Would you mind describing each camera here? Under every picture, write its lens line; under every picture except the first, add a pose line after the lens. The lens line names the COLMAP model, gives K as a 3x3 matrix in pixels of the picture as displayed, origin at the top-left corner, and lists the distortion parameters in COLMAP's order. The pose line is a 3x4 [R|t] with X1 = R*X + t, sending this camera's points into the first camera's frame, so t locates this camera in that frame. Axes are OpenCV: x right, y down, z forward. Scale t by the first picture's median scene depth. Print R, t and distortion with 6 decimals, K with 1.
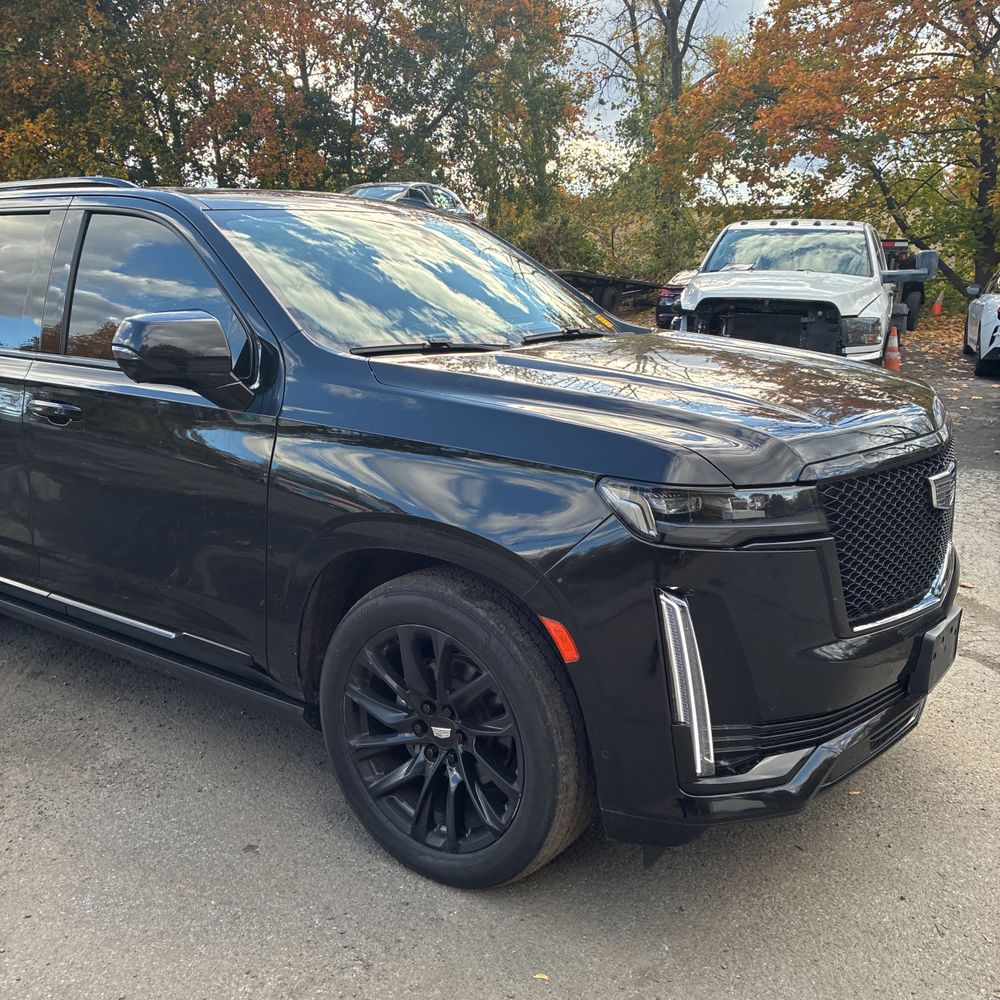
lens RADIAL K [[1042.4, 0, 499.4], [0, 1042.4, 473.9], [0, 0, 1]] dist [0.006472, 0.028654]
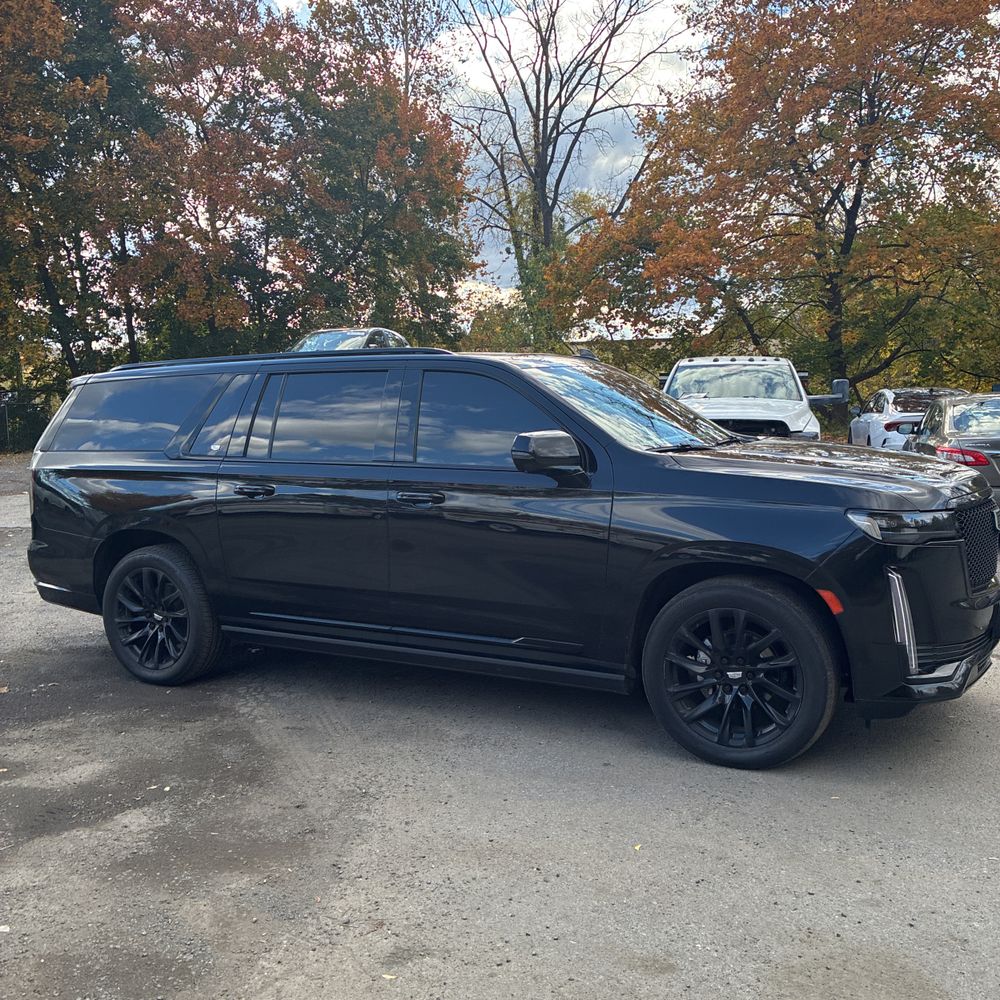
lens RADIAL K [[1156.3, 0, 403.1], [0, 1156.3, 501.0], [0, 0, 1]] dist [0.007700, 0.013705]
pose [[0.989337, -0.031441, 0.142209, -0.747174], [0.046737, 0.993317, -0.105534, 0.130082], [-0.137941, 0.111056, 0.984195, -0.685746]]
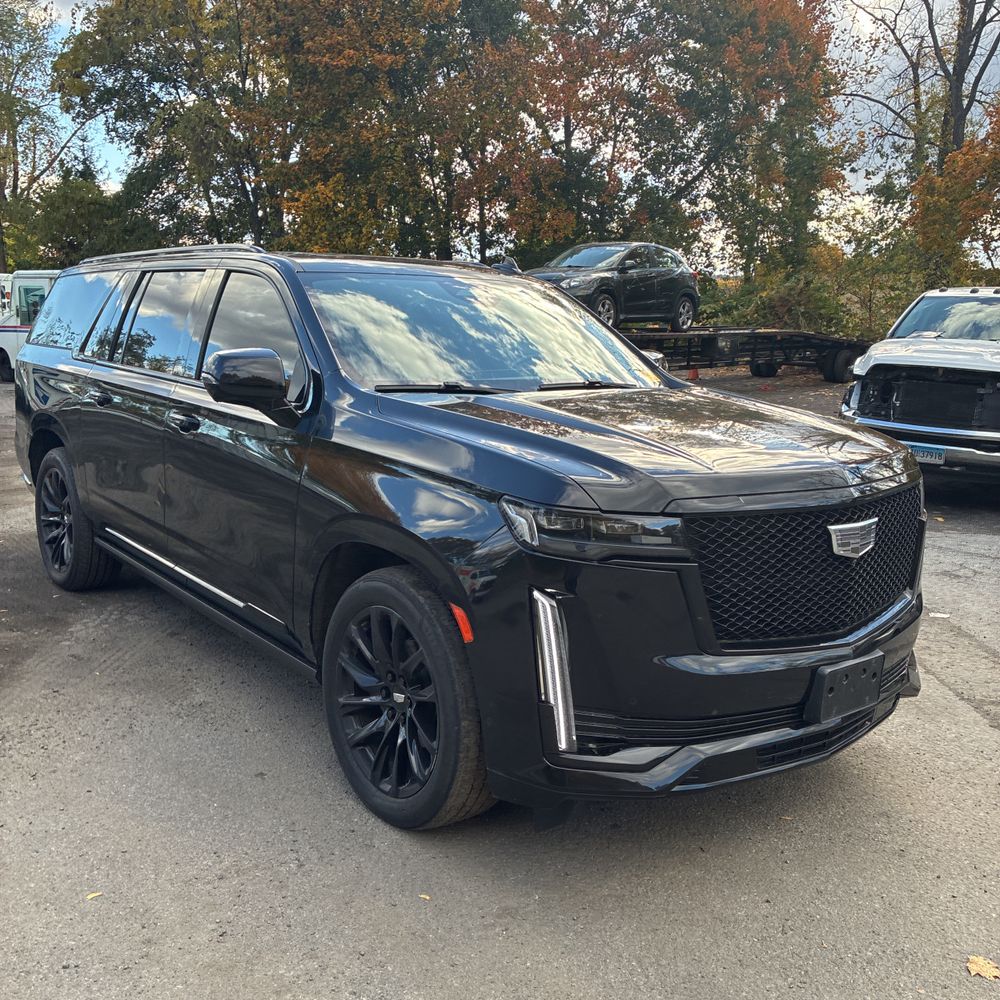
lens RADIAL K [[1085.2, 0, 514.3], [0, 1085.2, 470.7], [0, 0, 1]] dist [0.021805, -0.005742]
pose [[0.957788, 0.074087, -0.277766, 0.369839], [-0.090114, 0.994898, -0.045366, 0.024878], [0.272988, 0.068482, 0.959577, -0.187916]]
